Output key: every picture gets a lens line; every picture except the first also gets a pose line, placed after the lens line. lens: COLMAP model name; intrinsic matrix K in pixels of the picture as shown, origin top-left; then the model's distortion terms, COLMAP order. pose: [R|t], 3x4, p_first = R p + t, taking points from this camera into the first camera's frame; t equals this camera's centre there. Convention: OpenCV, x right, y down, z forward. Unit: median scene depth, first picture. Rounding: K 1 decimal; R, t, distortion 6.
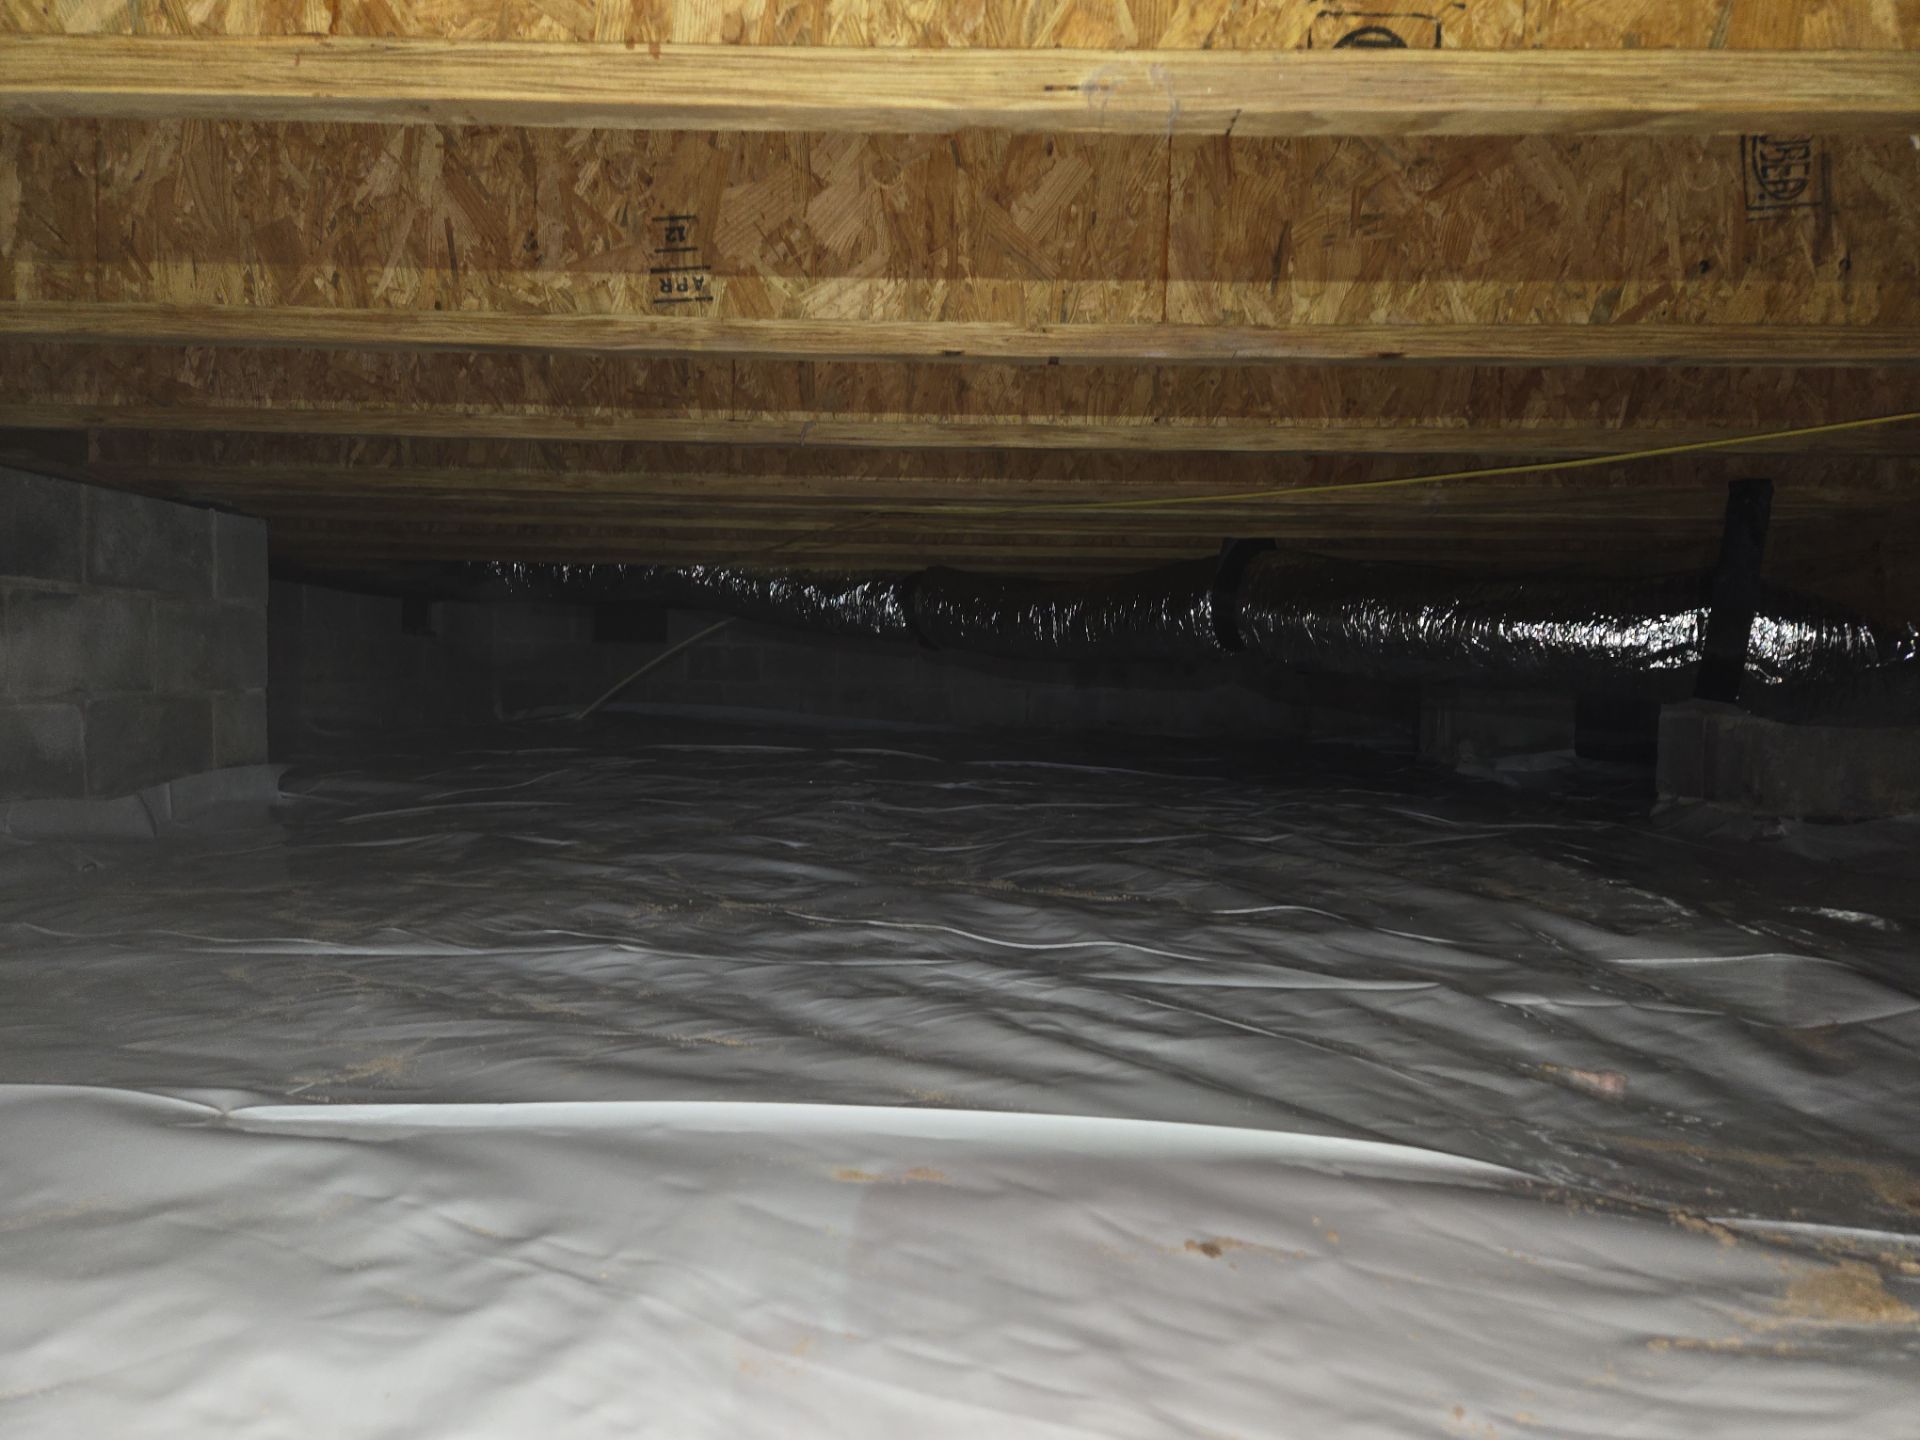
lens RADIAL K [[1264.9, 0, 970.2], [0, 1264.9, 740.5], [0, 0, 1]] dist [0.066474, -0.050827]
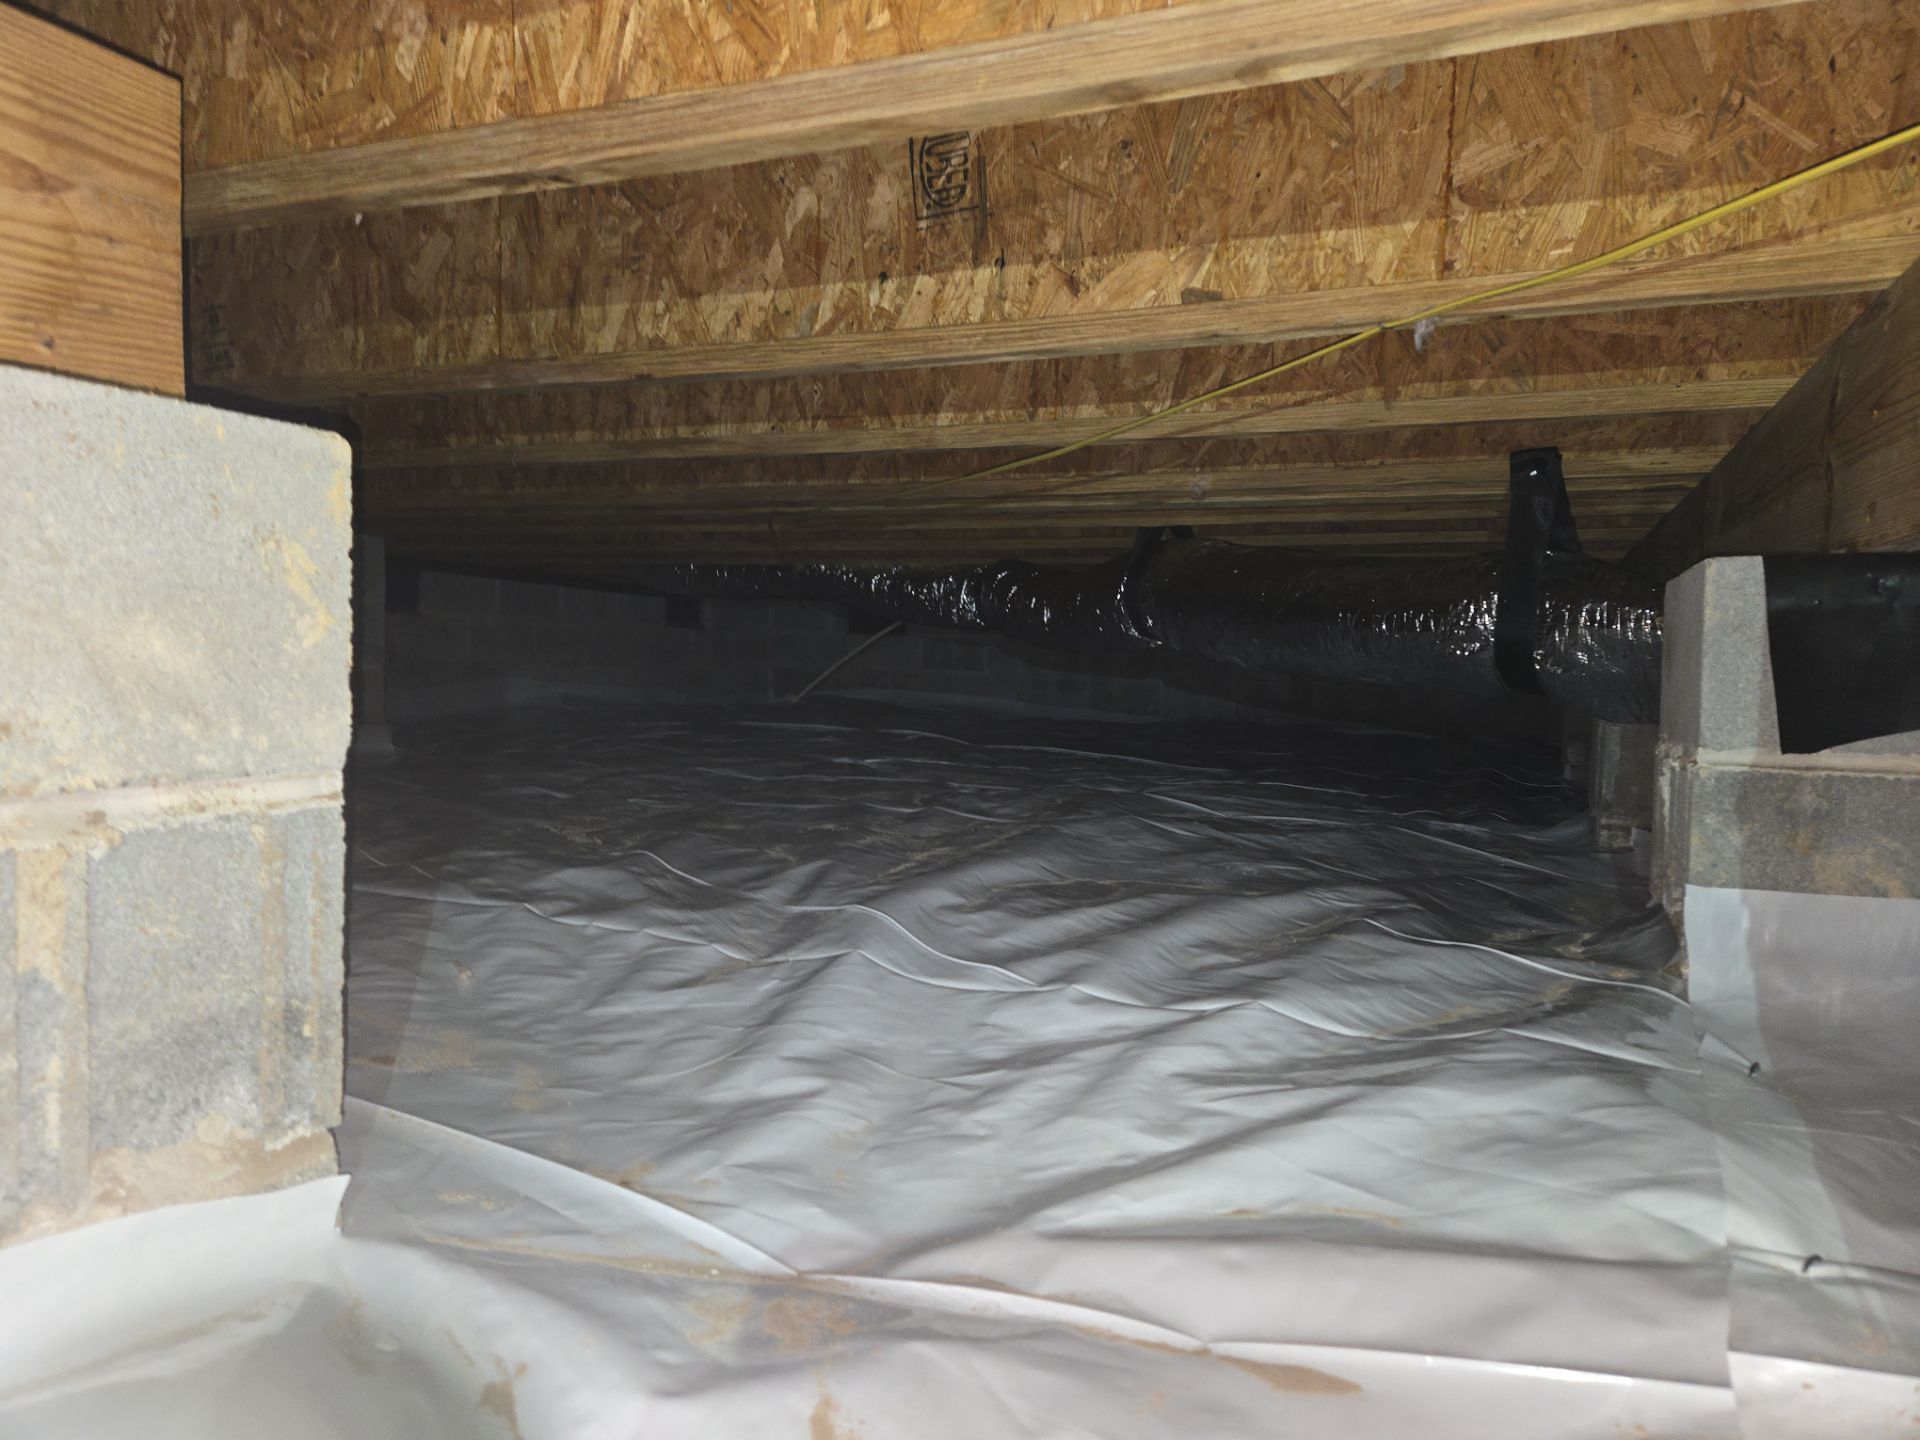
lens RADIAL K [[1264.9, 0, 970.2], [0, 1264.9, 740.5], [0, 0, 1]] dist [0.066474, -0.050827]
pose [[0.933245, 0.029377, -0.358036, 1.028155], [-0.027910, 0.999567, 0.009266, 0.010011], [0.358153, 0.001345, 0.933662, 0.025840]]
